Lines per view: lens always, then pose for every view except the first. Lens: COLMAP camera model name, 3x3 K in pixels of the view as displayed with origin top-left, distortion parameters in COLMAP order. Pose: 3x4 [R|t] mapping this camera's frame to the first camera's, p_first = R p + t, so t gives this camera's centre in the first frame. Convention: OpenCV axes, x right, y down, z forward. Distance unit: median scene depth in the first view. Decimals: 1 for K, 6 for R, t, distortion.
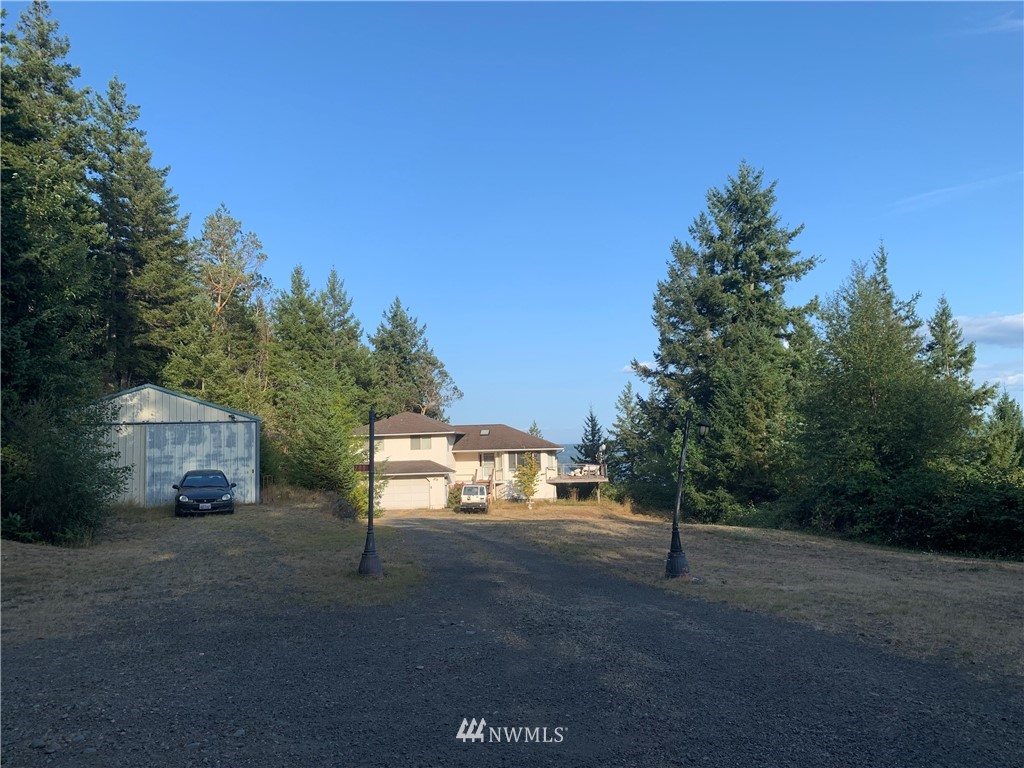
lens RADIAL K [[795.2, 0, 538.4], [0, 795.2, 378.5], [0, 0, 1]] dist [0.024006, -0.051956]
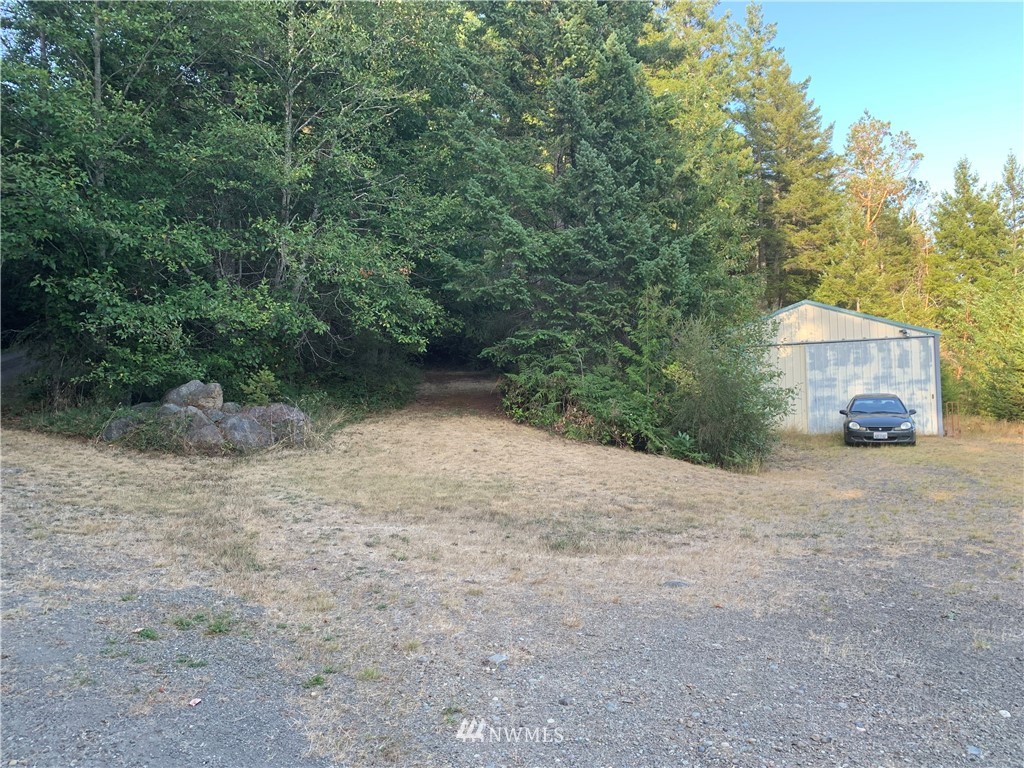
lens RADIAL K [[790.6, 0, 511.0], [0, 790.6, 373.8], [0, 0, 1]] dist [0.069763, -0.081091]
pose [[0.698921, -0.012225, -0.715095, -0.039893], [0.068927, 0.996351, 0.050335, 0.011980], [0.711870, -0.084469, 0.697213, 0.063658]]
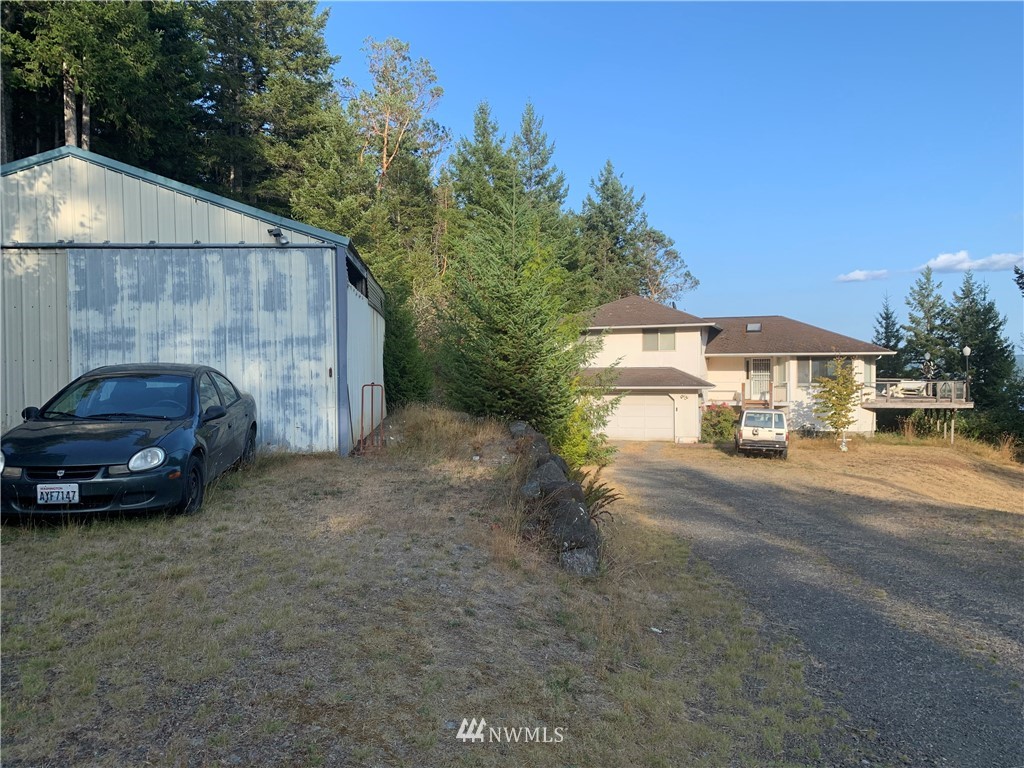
lens RADIAL K [[769.0, 0, 512.0], [0, 769.0, 384.0], [0, 0, 1]] dist [0.041919, -0.077881]
pose [[0.962158, 0.026361, -0.271213, -0.095098], [0.005386, 0.993276, 0.115649, 0.044585], [0.272437, -0.112733, 0.955547, 0.376051]]
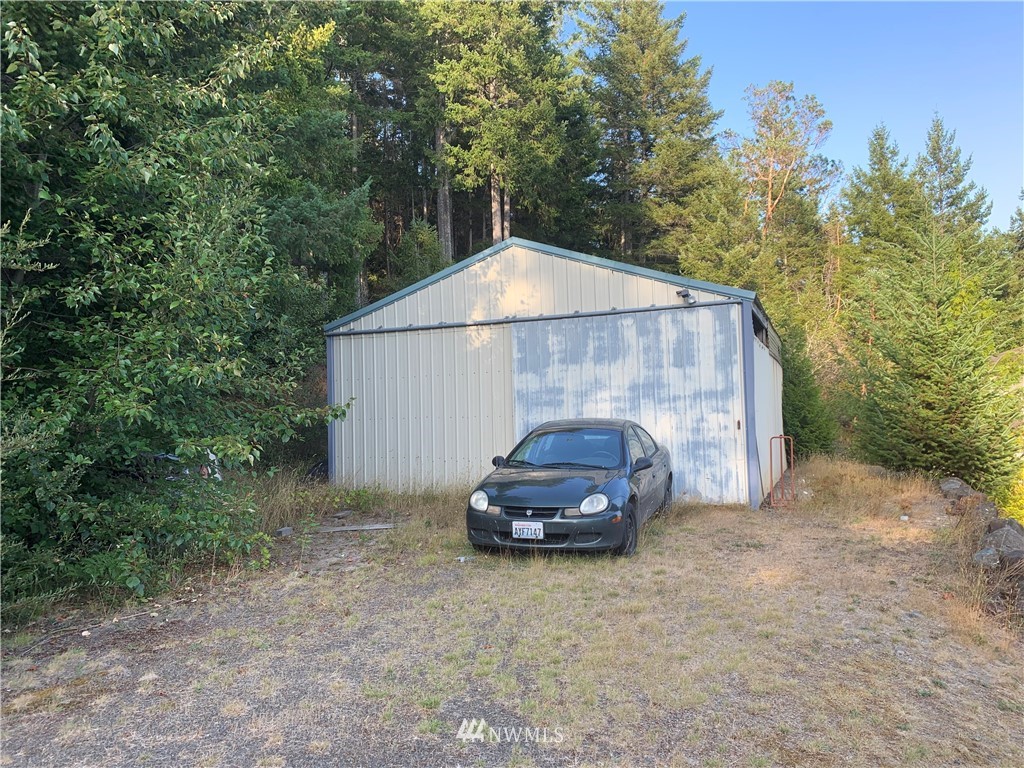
lens RADIAL K [[767.5, 0, 500.1], [0, 767.5, 389.4], [0, 0, 1]] dist [0.045606, -0.077570]
pose [[0.717509, -0.013951, -0.696409, -0.098563], [0.061974, 0.997113, 0.043877, 0.042128], [0.693787, -0.074641, 0.716302, 0.365109]]
